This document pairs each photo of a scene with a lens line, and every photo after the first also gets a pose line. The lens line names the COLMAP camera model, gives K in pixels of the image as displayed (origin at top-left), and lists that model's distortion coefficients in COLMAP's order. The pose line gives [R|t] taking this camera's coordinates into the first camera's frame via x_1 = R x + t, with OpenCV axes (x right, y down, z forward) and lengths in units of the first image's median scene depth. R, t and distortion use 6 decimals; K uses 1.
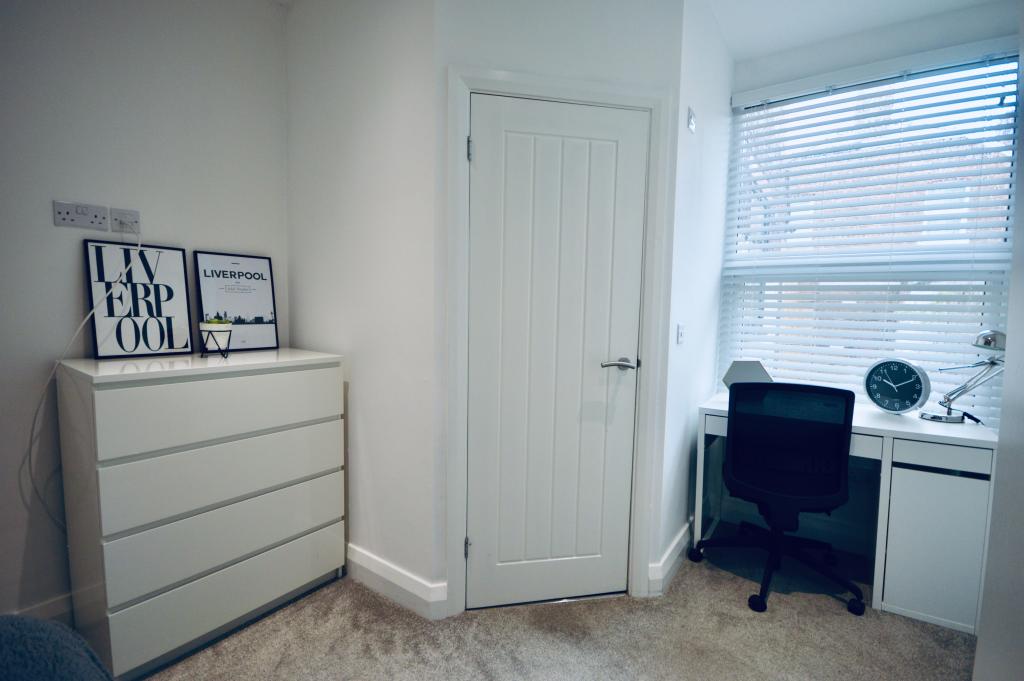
lens RADIAL K [[460.8, 0, 515.0], [0, 460.8, 344.0], [0, 0, 1]] dist [0.000480, 0.000109]
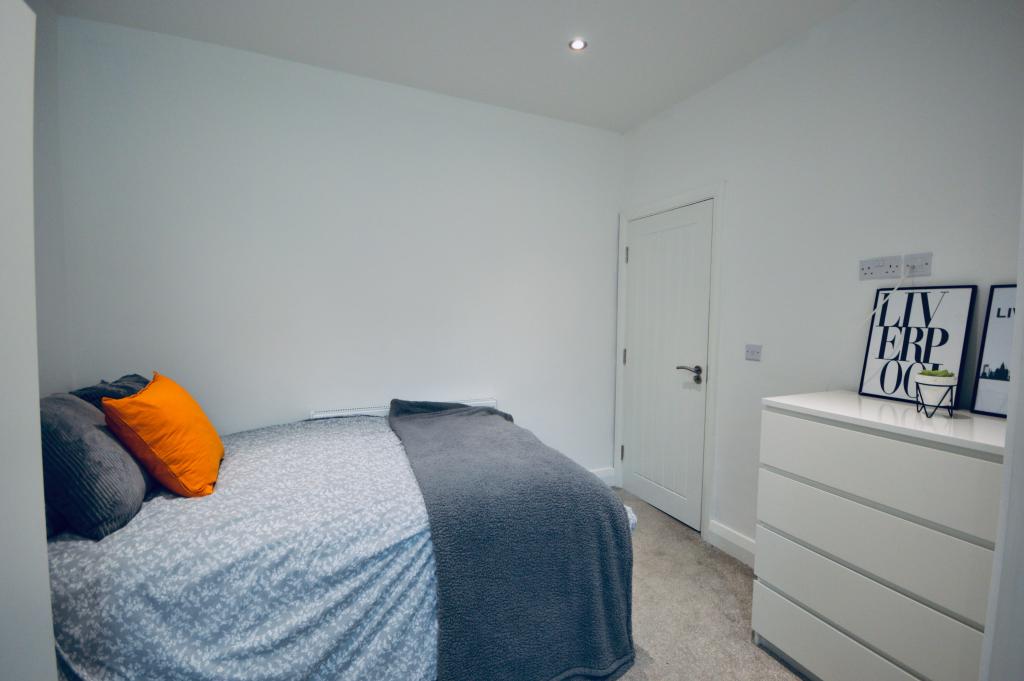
lens RADIAL K [[460.8, 0, 513.7], [0, 460.8, 340.2], [0, 0, 1]] dist [0.000480, 0.000109]
pose [[-0.500097, 0.010002, -0.865912, 0.449071], [-0.110782, 0.990978, 0.075427, -0.084475], [0.858854, 0.133649, -0.494477, 0.763792]]
